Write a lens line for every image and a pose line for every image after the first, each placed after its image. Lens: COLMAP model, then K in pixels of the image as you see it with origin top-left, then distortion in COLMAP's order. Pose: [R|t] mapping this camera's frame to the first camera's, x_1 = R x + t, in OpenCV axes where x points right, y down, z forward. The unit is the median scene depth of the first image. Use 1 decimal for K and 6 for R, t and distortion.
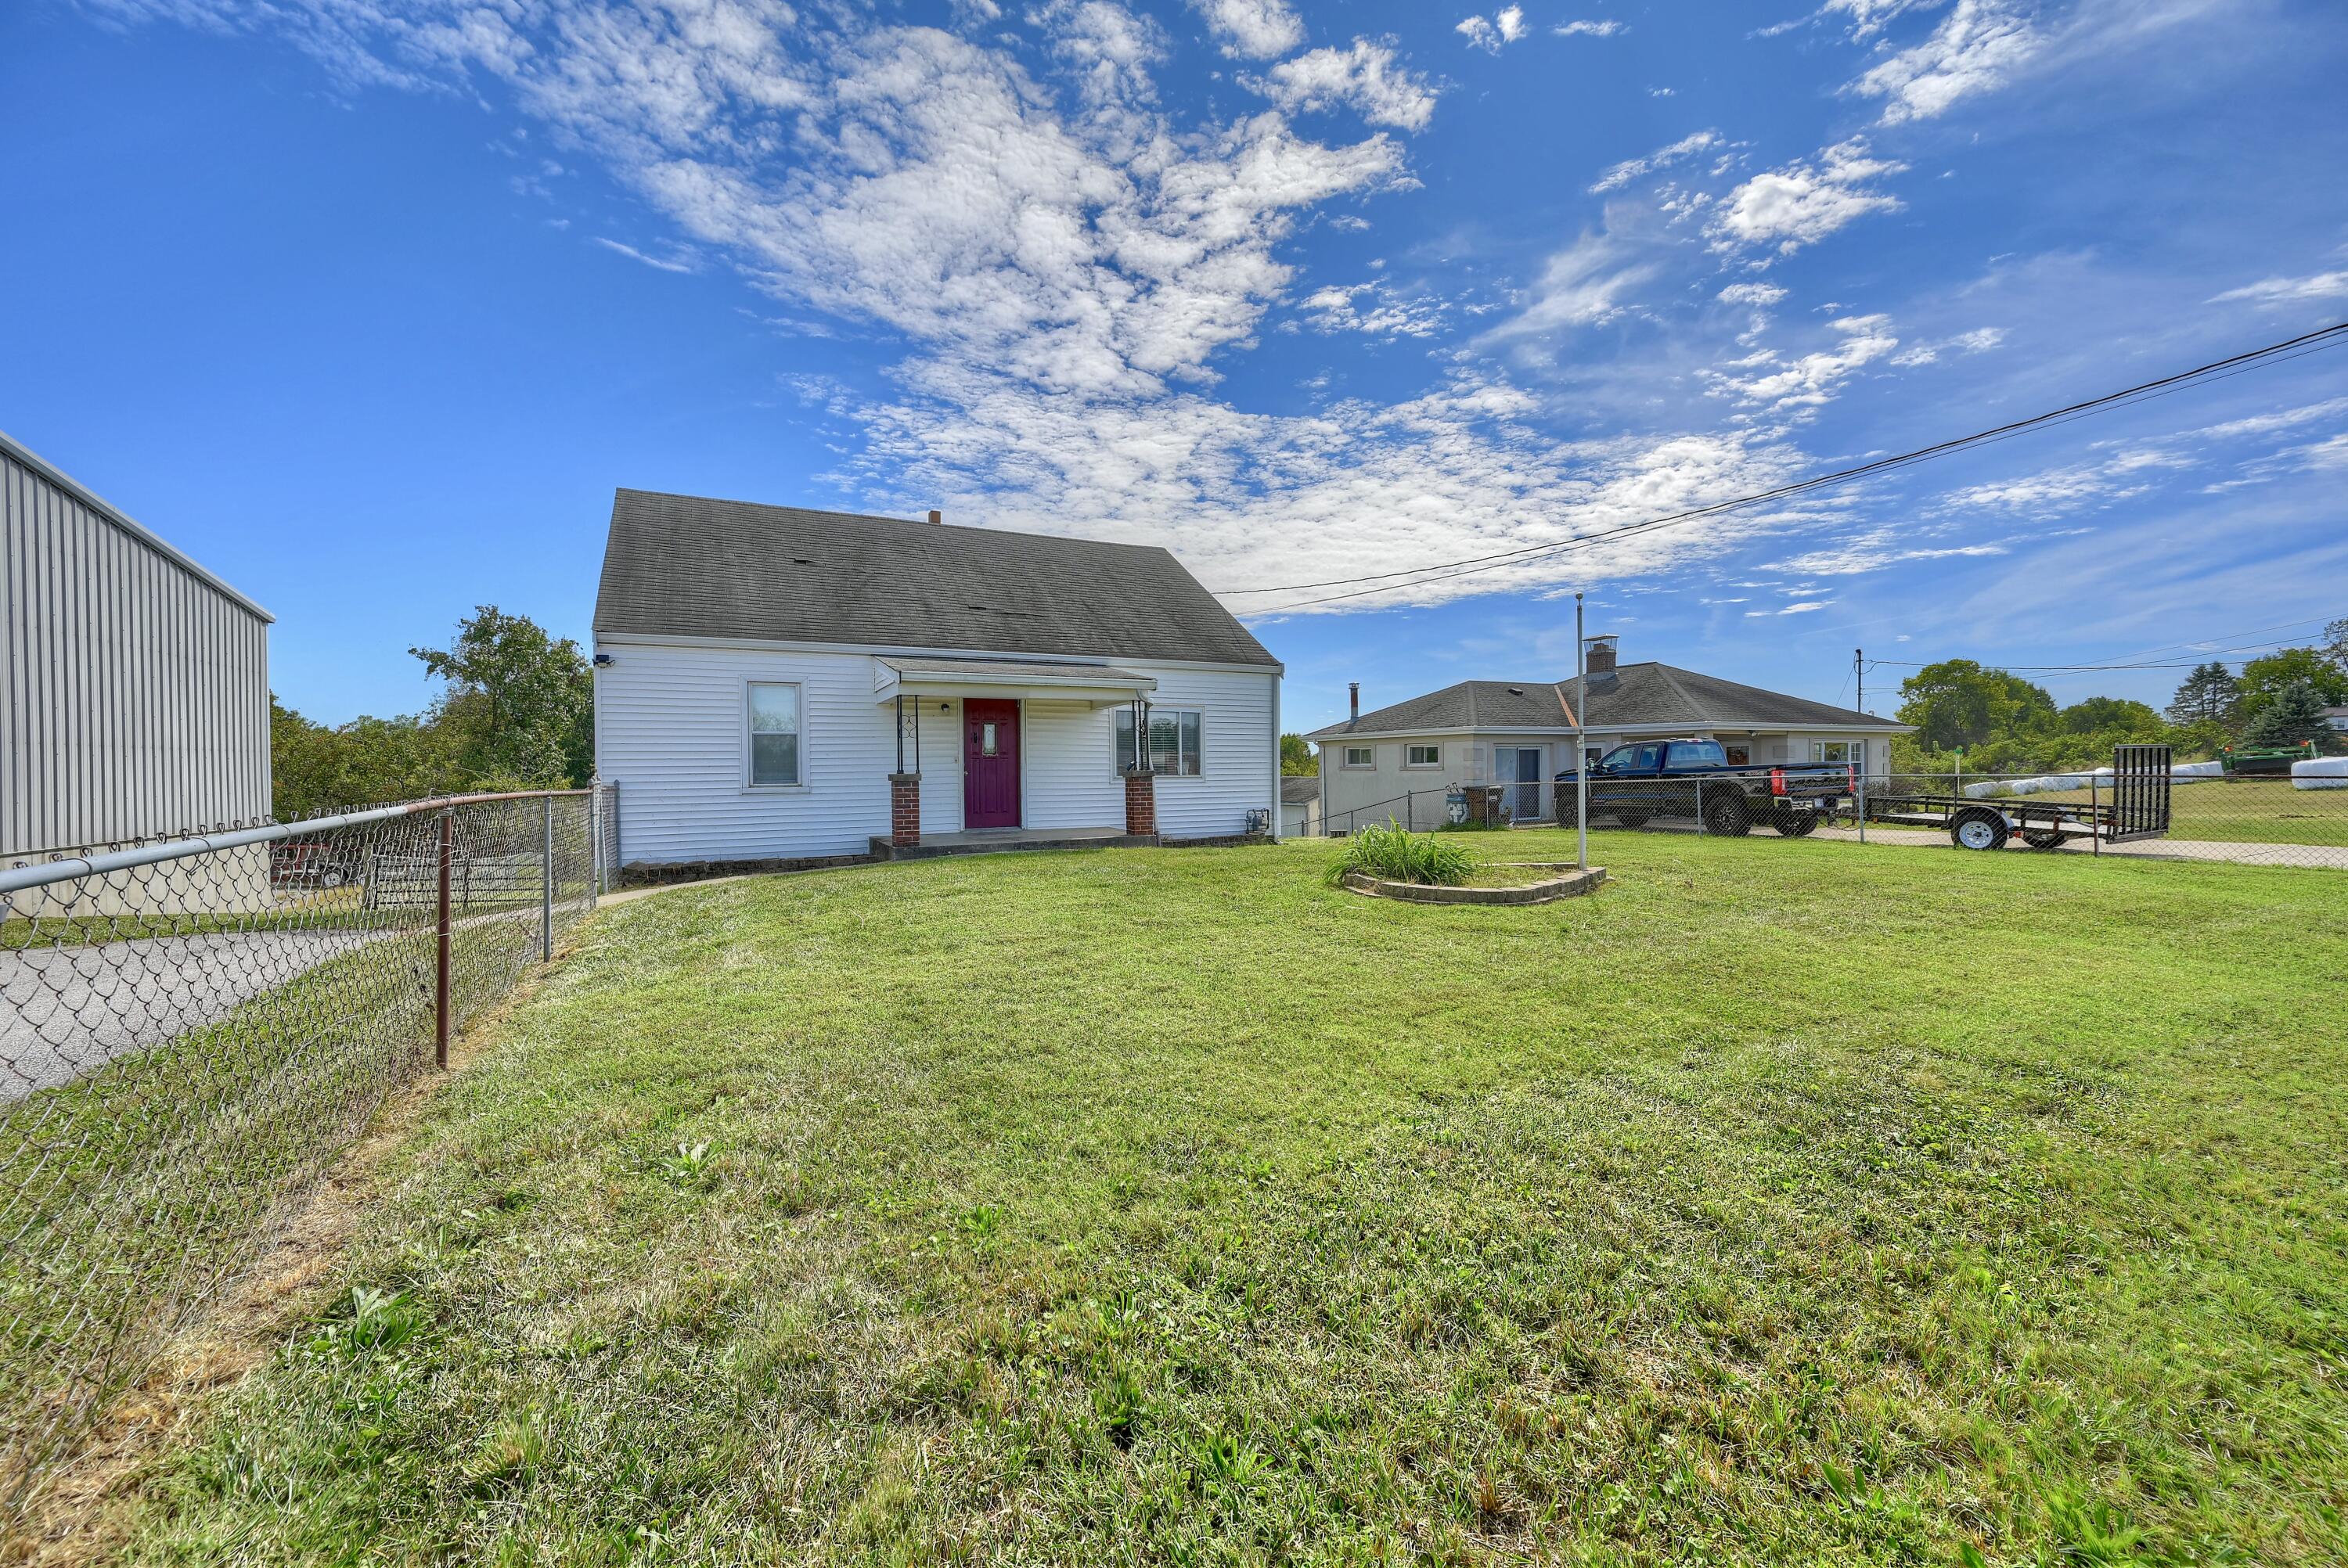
lens RADIAL K [[917.9, 0, 1174.0], [0, 917.9, 784.0], [0, 0, 1]] dist [-0.000592, -0.000331]
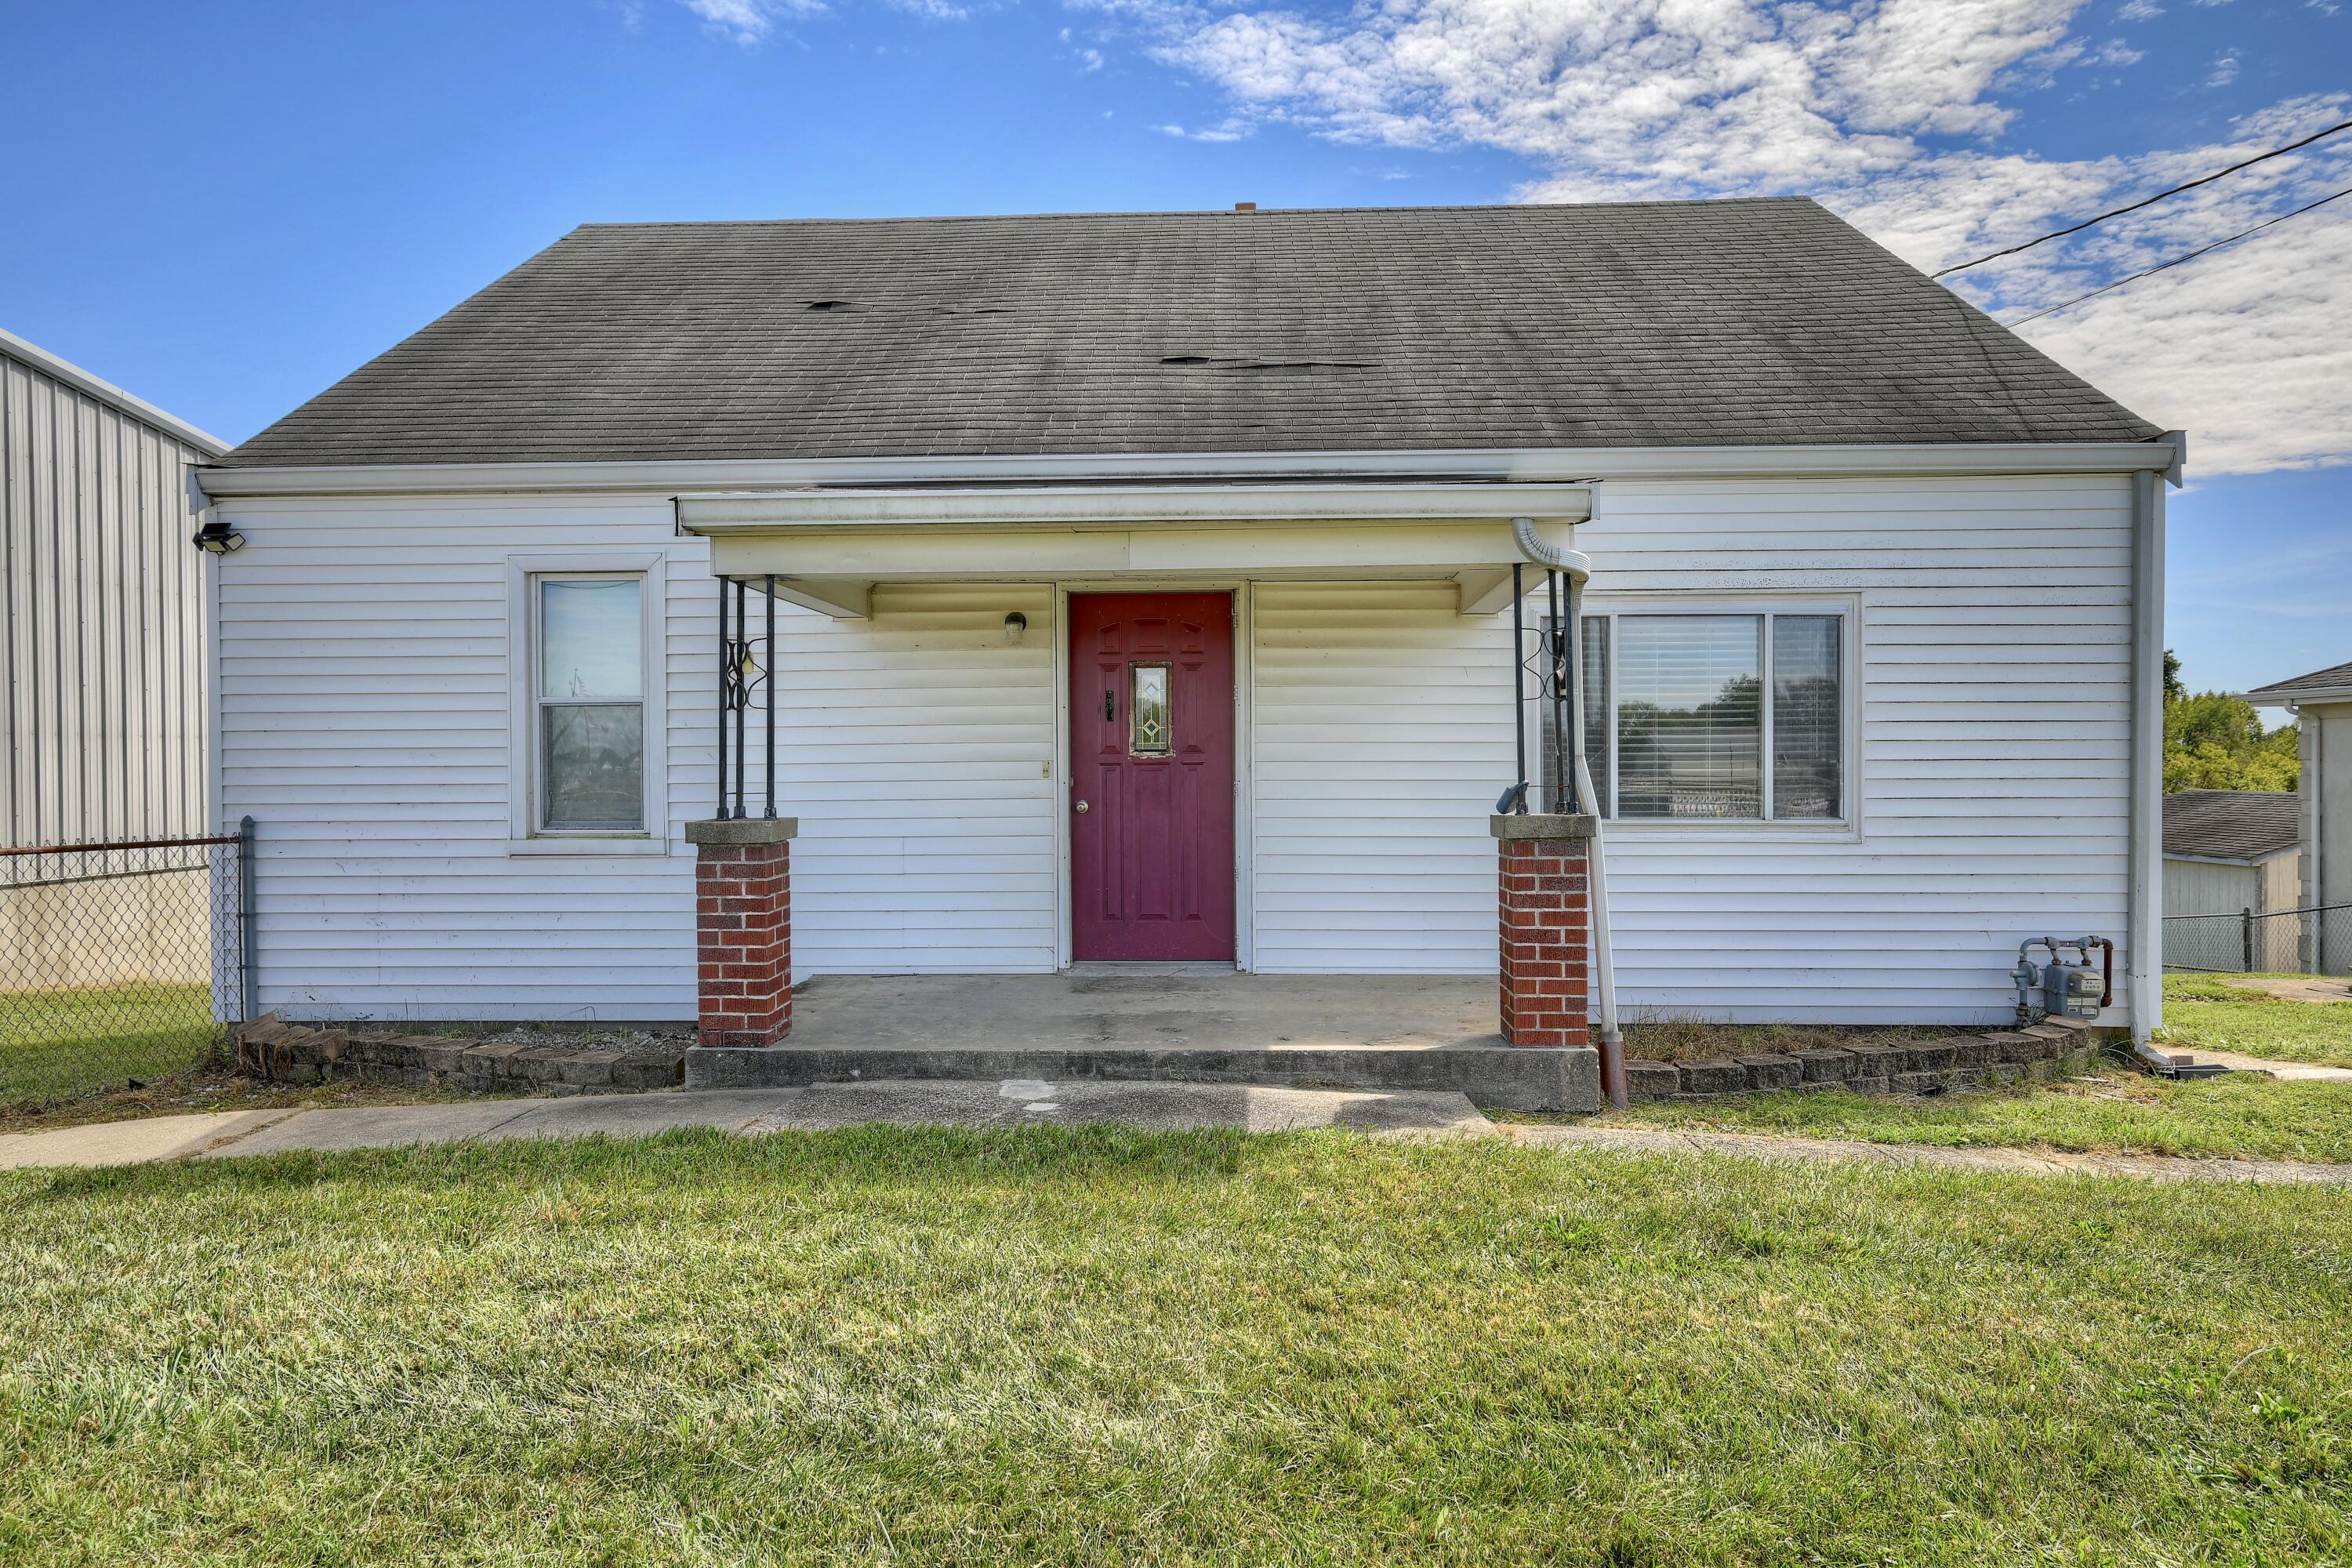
lens RADIAL K [[1391.2, 0, 1176.0], [0, 1391.2, 784.0], [0, 0, 1]] dist [0.000624, -0.000208]
pose [[0.871089, 0.013799, -0.490932, 0.068938], [-0.011211, 0.999903, 0.008213, -0.024479], [0.490997, -0.001650, 0.871159, 0.533990]]
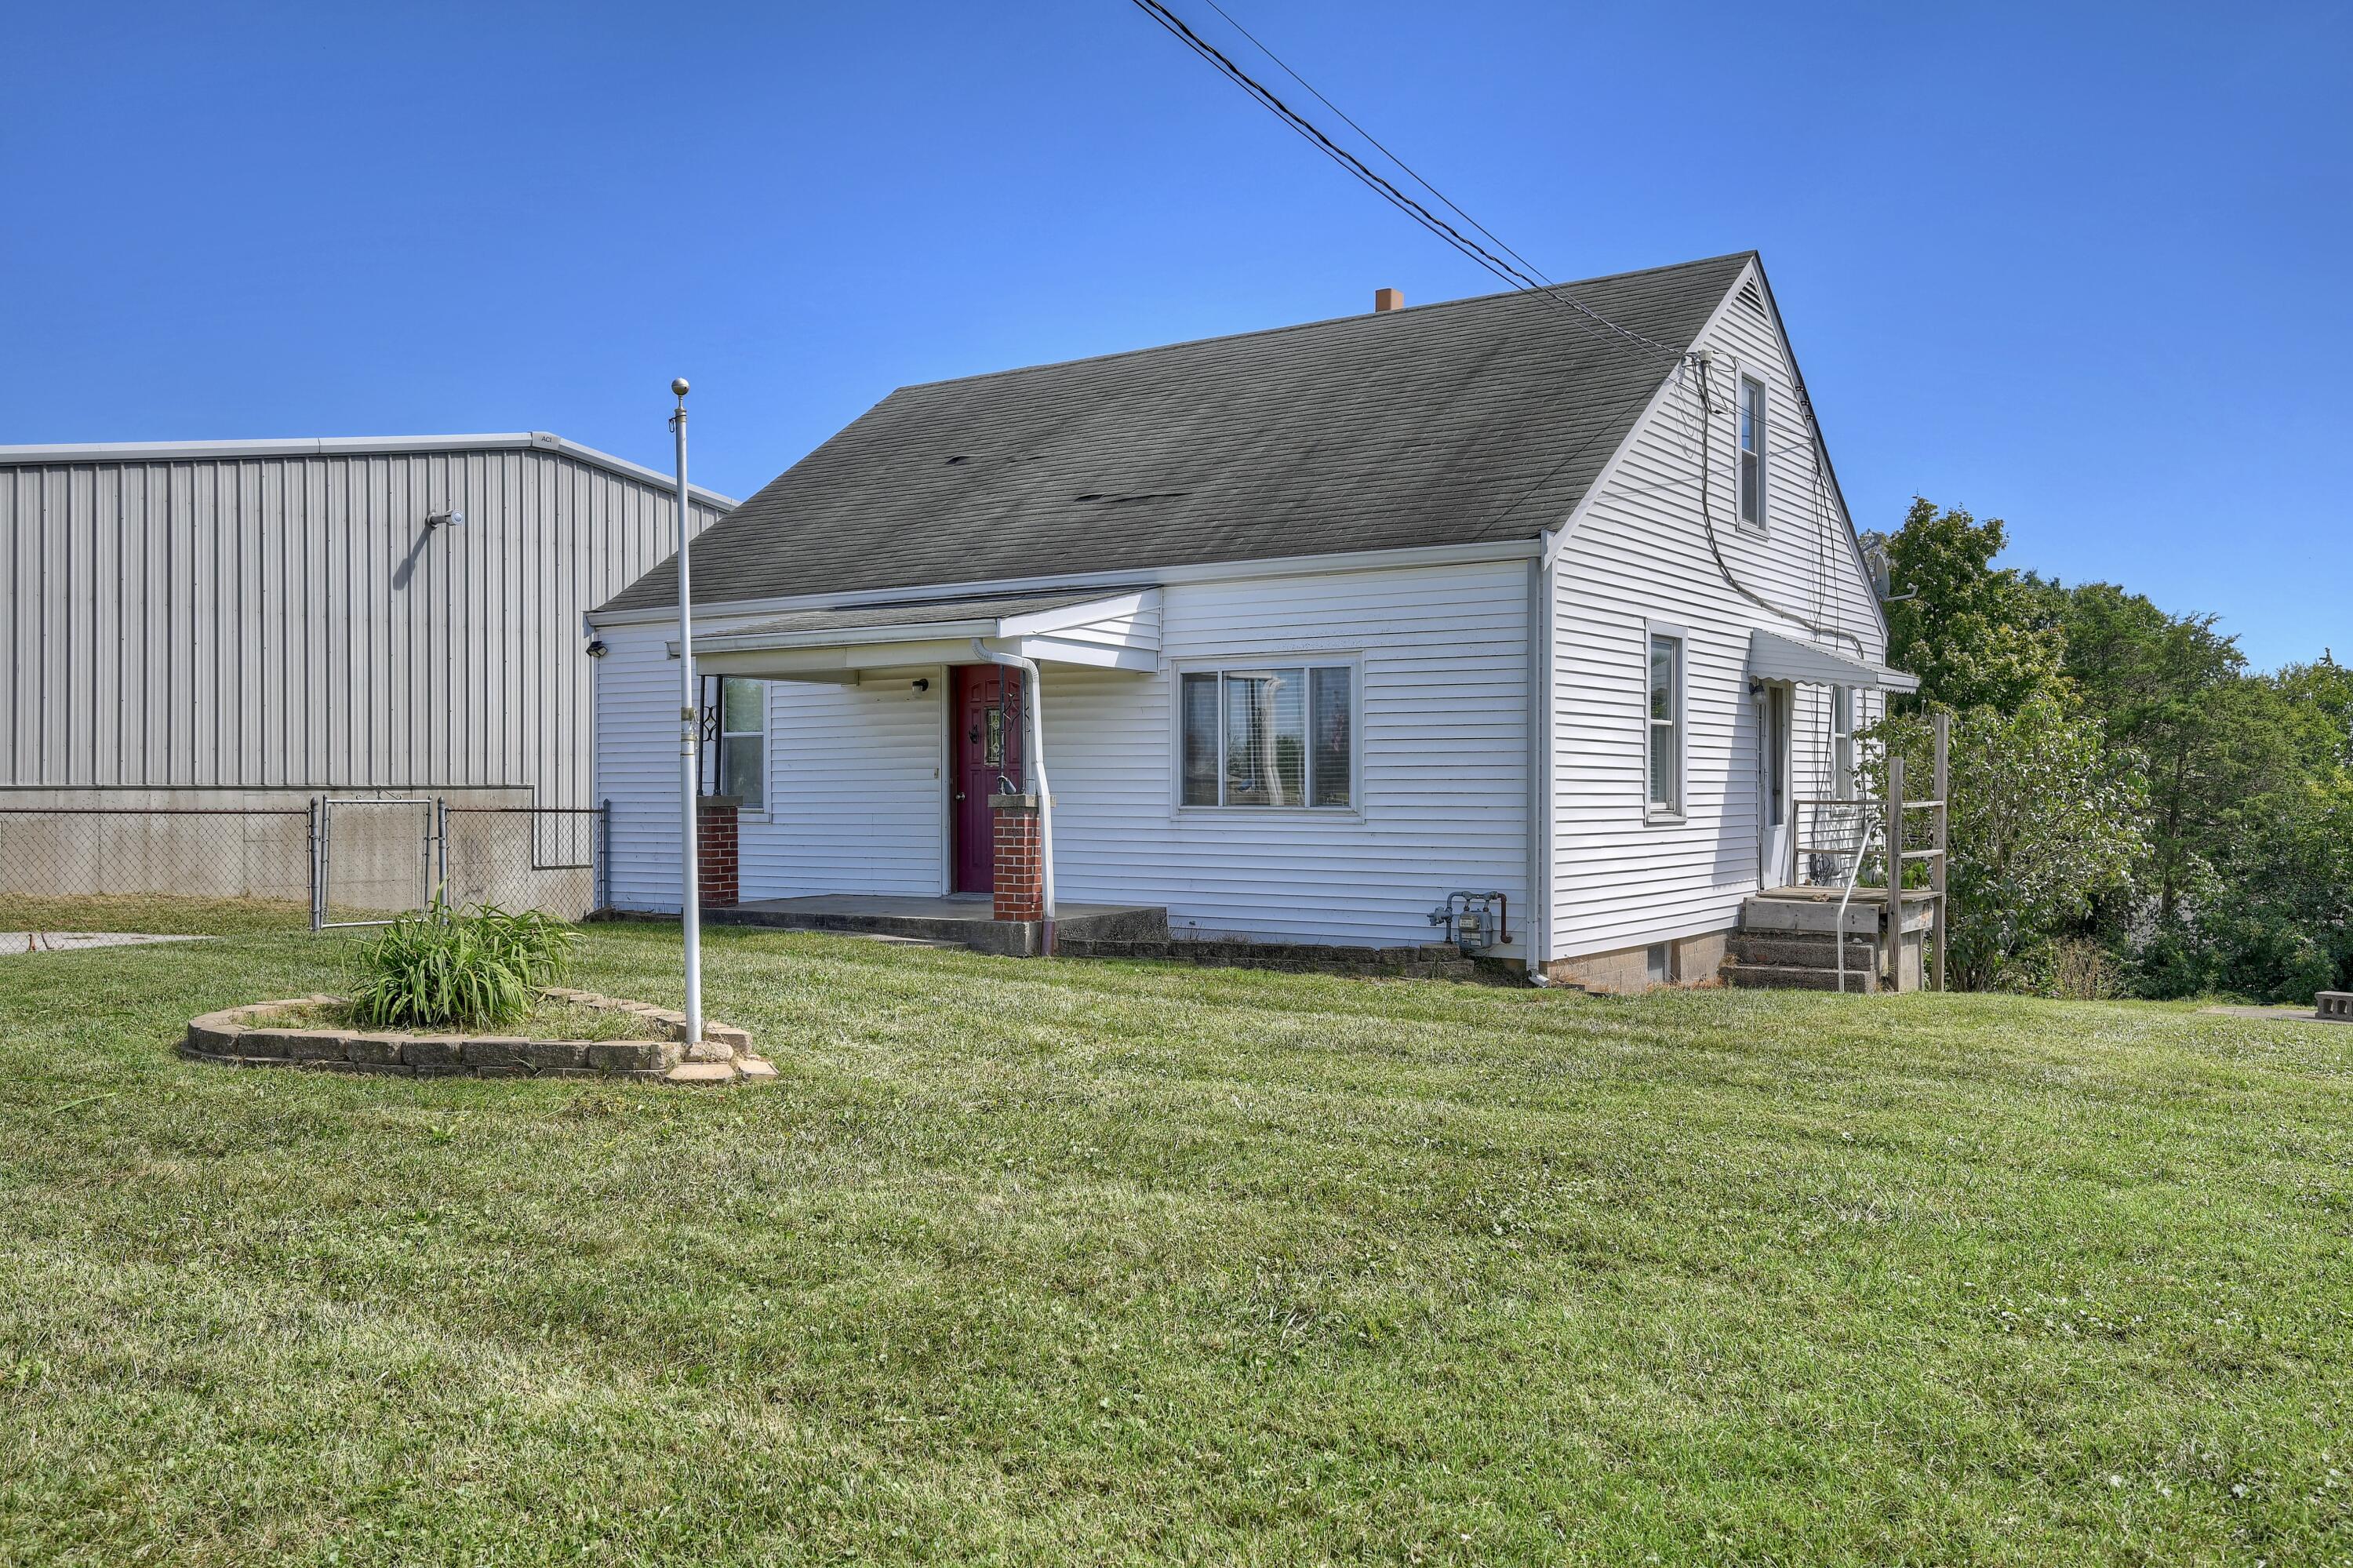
lens RADIAL K [[1940.1, 0, 1176.5], [0, 1940.1, 784.0], [0, 0, 1]] dist [-0.002012, -0.000762]
pose [[0.476232, 0.006542, -0.879295, 0.891590], [-0.018181, 0.999832, -0.002408, -0.018441], [0.879132, 0.017133, 0.476271, 0.524195]]
